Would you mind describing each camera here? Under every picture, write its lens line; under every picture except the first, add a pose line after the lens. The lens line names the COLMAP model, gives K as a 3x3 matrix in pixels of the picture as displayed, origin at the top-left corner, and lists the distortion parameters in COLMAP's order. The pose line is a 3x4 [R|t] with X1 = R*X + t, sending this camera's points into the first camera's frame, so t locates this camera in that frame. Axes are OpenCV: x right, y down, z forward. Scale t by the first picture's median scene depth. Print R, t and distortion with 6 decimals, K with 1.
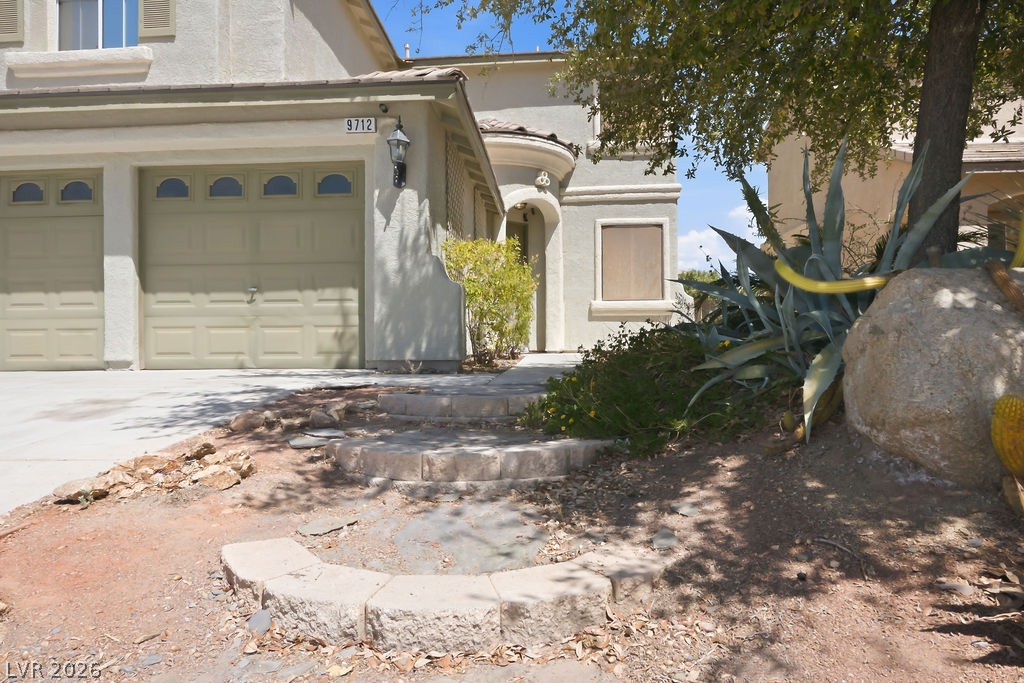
lens RADIAL K [[604.2, 0, 515.6], [0, 604.2, 341.2], [0, 0, 1]] dist [0.000892, -0.000363]
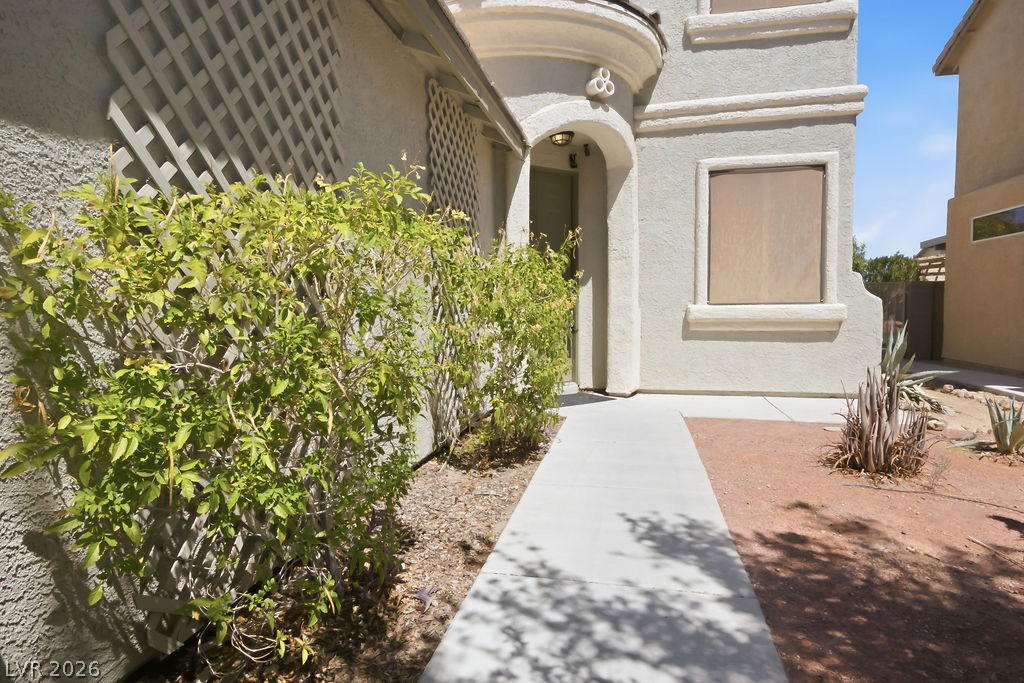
lens RADIAL K [[604.2, 0, 508.8], [0, 604.2, 349.2], [0, 0, 1]] dist [0.000892, -0.000363]
pose [[0.990100, 0.006277, -0.140222, 0.037791], [0.002886, 0.997878, 0.065045, -0.063311], [0.140333, -0.064806, 0.987981, 0.411821]]
